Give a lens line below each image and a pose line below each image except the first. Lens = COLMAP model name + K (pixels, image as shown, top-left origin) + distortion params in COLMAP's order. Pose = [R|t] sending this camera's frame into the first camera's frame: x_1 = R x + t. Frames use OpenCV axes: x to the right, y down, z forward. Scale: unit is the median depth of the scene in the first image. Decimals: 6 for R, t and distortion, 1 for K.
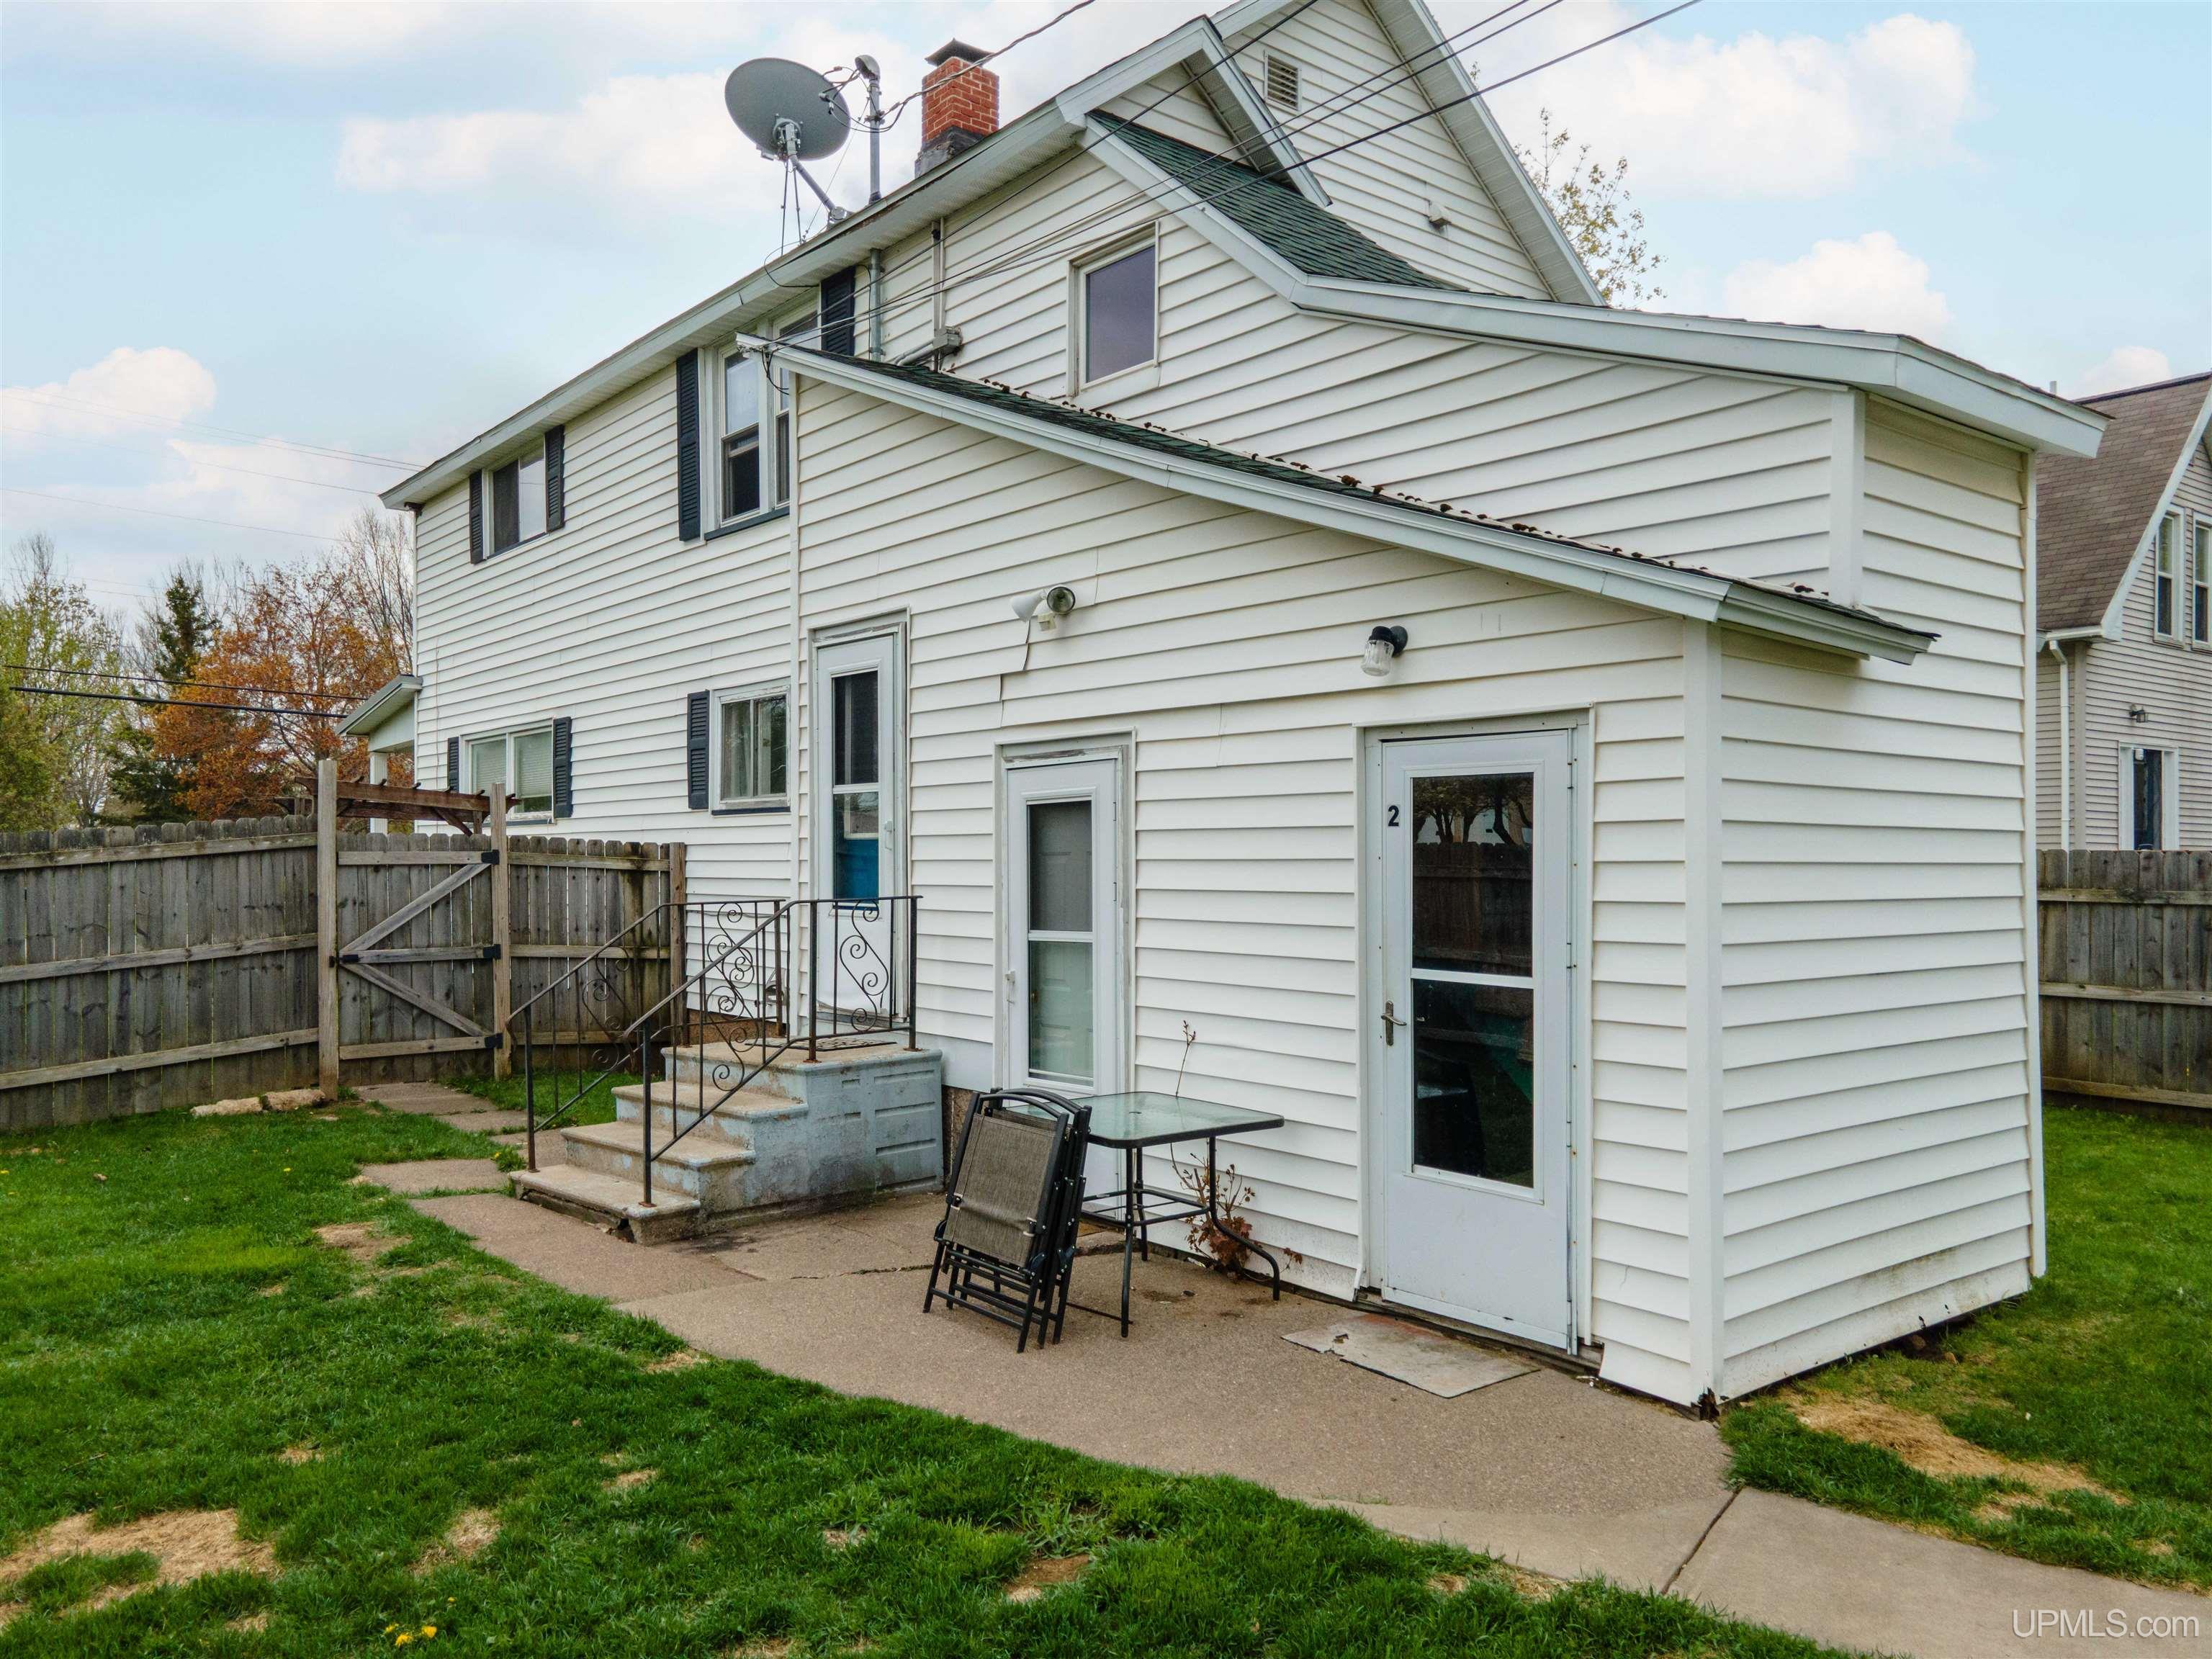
lens RADIAL K [[1641.7, 0, 1102.5], [0, 1641.7, 857.1], [0, 0, 1]] dist [-0.037691, 0.162353]
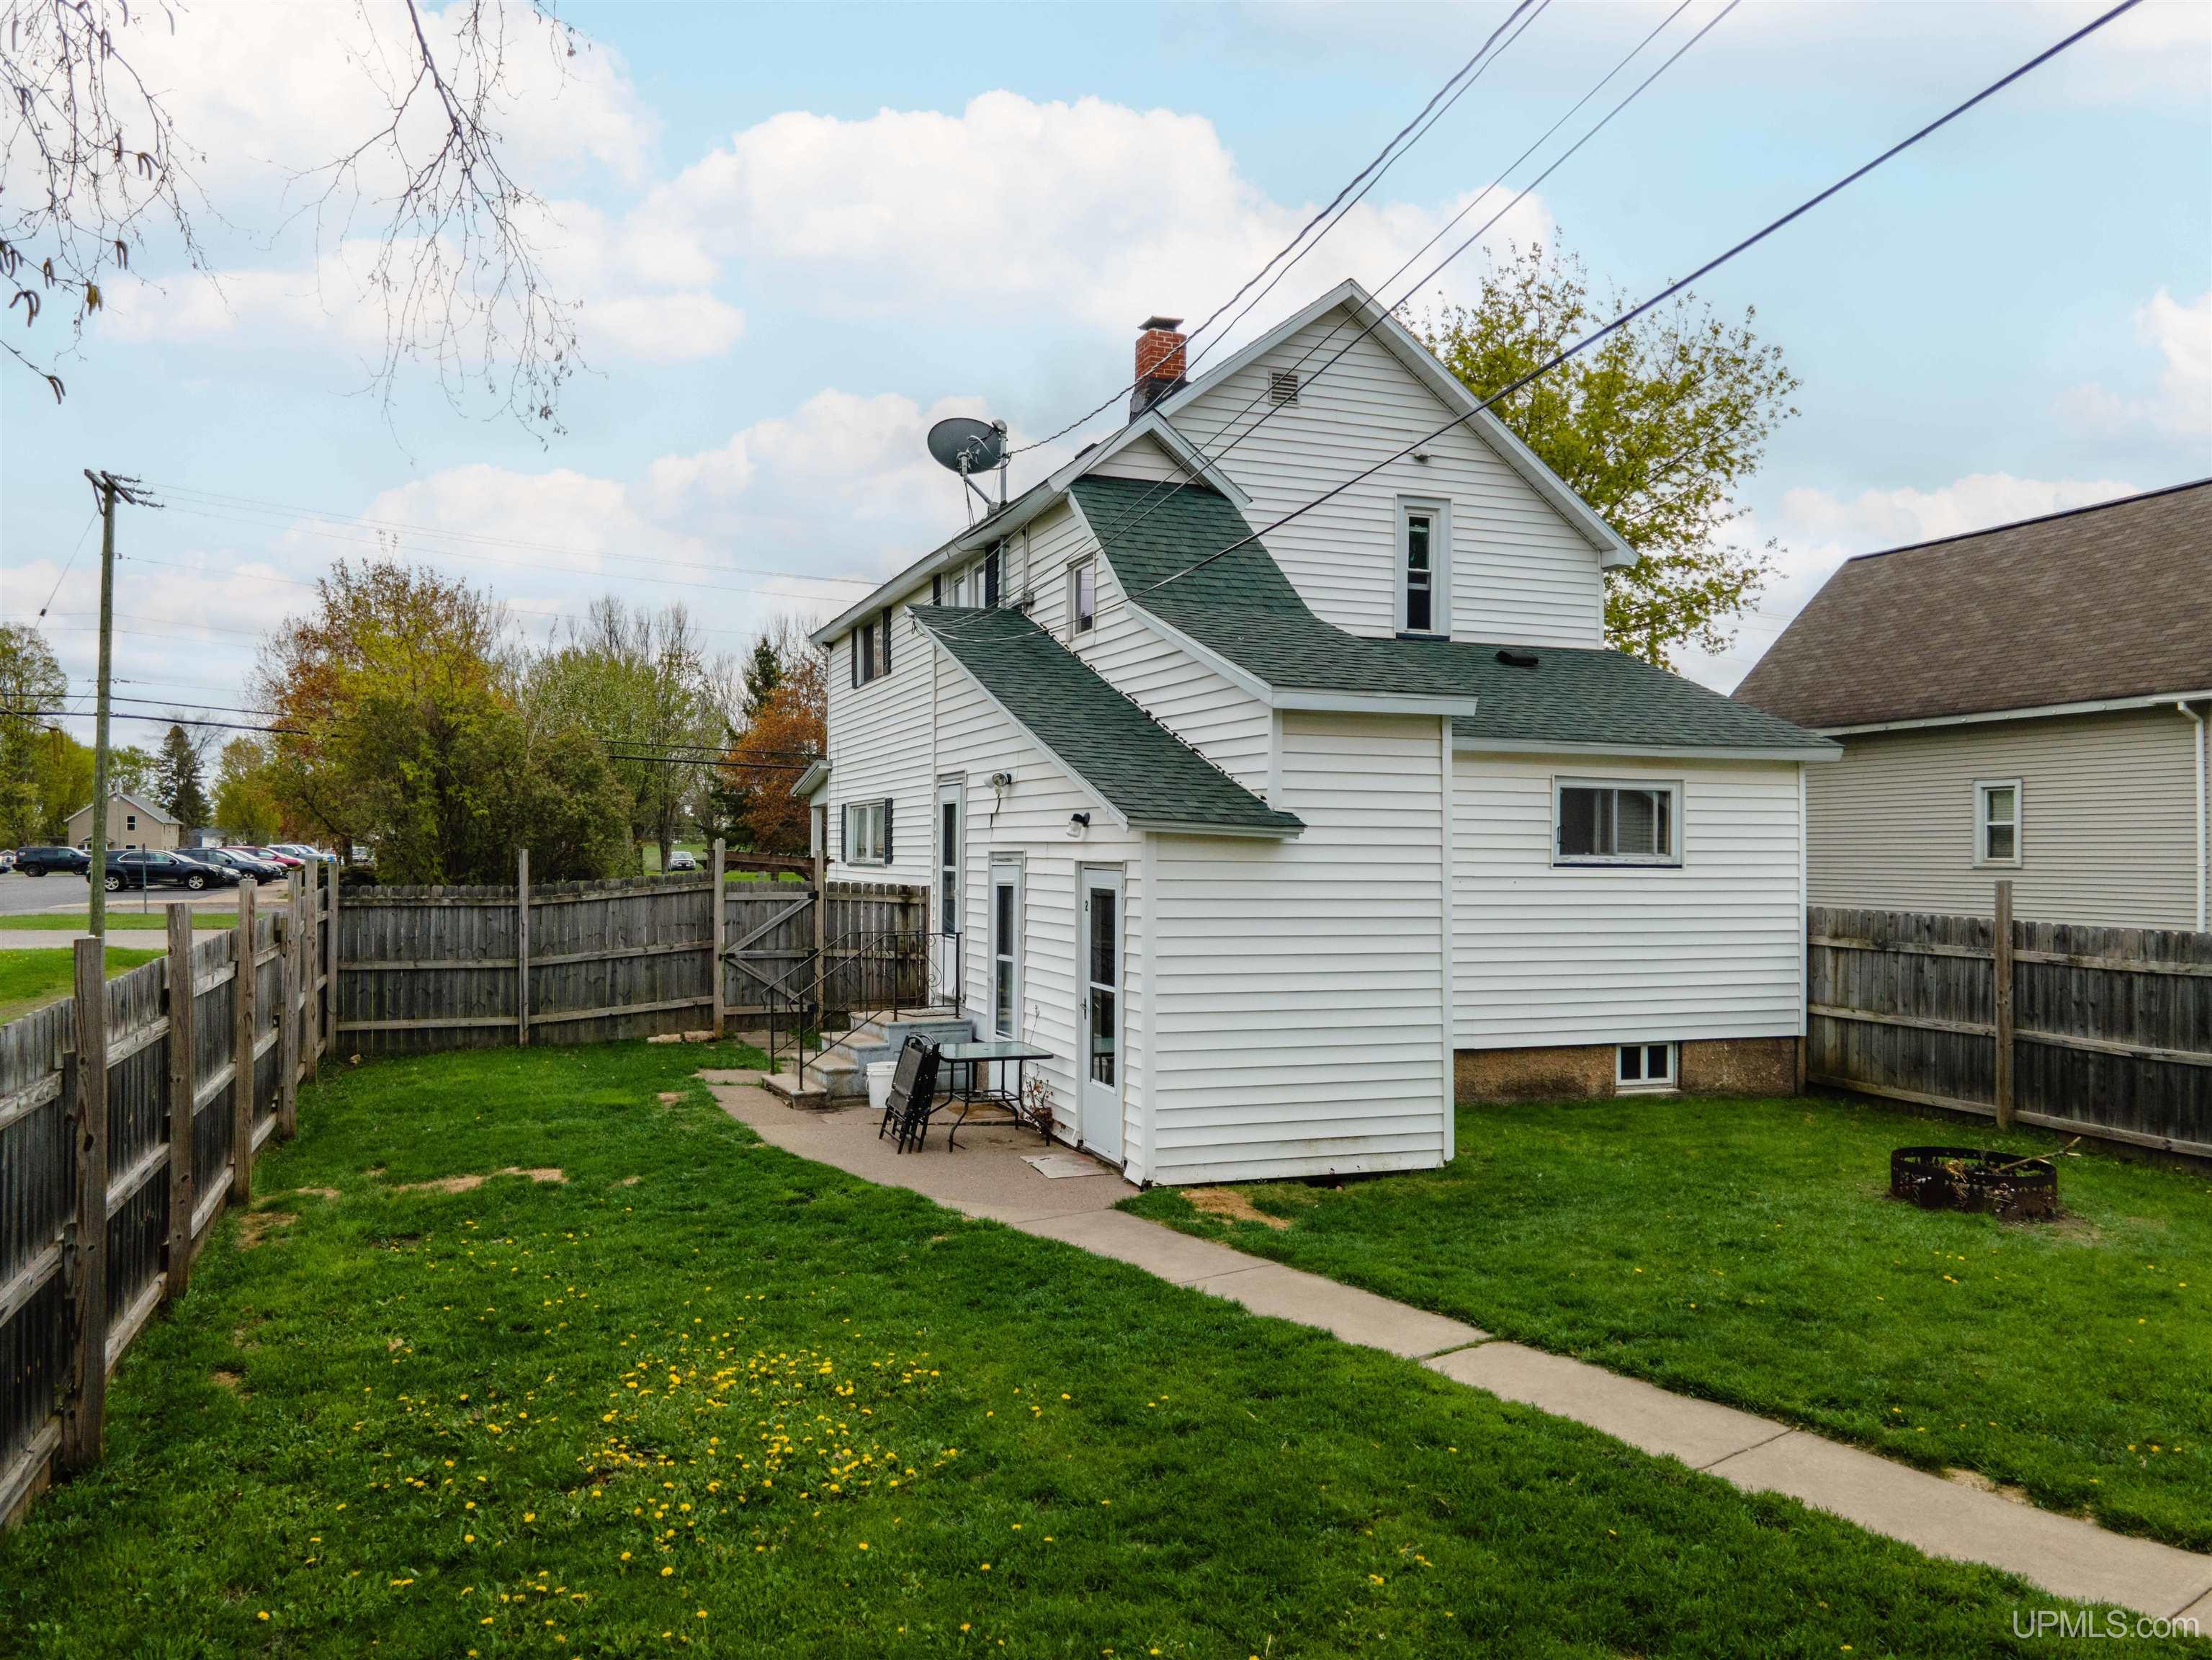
lens RADIAL K [[1609.4, 0, 1106.0], [0, 1609.4, 830.0], [0, 0, 1]] dist [0.043520, 0.004746]
pose [[0.949271, 0.002600, -0.314449, 0.453060], [-0.007038, 0.999891, -0.012979, -0.051146], [0.314381, 0.014533, 0.949186, -0.485337]]
